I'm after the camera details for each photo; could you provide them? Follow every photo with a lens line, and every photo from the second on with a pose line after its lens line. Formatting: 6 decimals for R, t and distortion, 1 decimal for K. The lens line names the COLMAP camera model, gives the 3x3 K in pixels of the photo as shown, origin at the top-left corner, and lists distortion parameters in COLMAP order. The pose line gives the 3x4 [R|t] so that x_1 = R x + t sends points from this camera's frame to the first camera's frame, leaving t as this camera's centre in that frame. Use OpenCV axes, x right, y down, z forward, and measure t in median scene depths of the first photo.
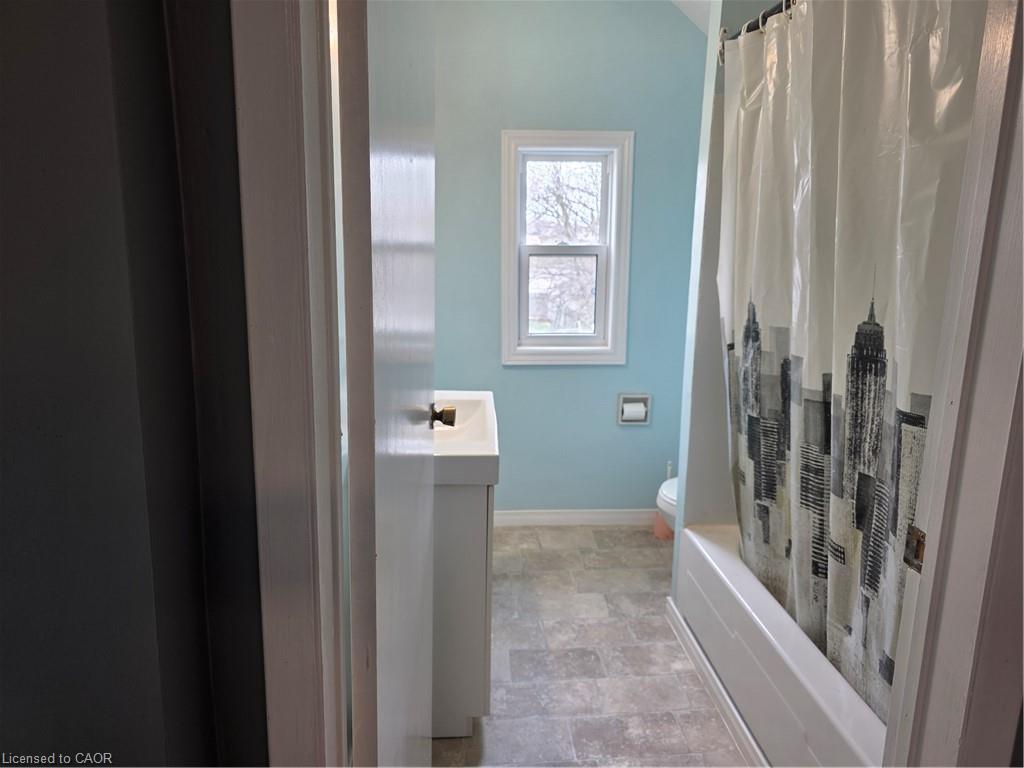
lens RADIAL K [[708.6, 0, 512.0], [0, 708.6, 384.0], [0, 0, 1]] dist [0.201434, -0.000506]
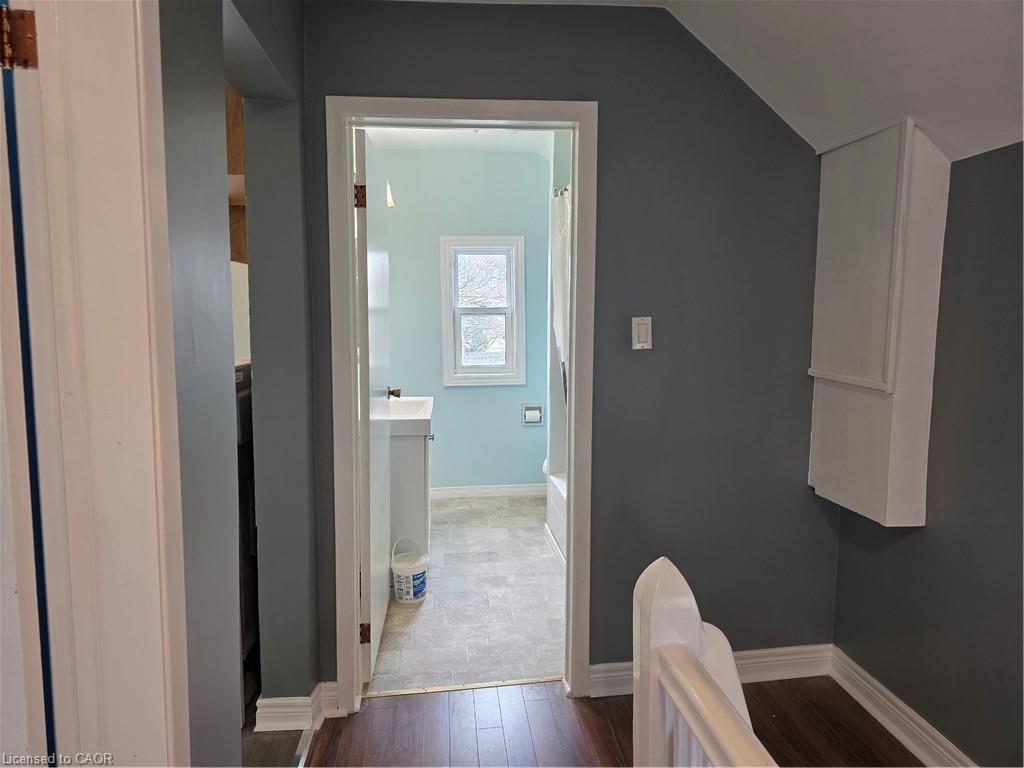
lens RADIAL K [[686.3, 0, 512.0], [0, 686.3, 384.0], [0, 0, 1]] dist [-0.002115, -0.000307]
pose [[0.999016, -0.023324, 0.037723, 0.083916], [0.026469, 0.996016, -0.085151, 0.103194], [-0.035587, 0.086066, 0.995654, -0.480675]]
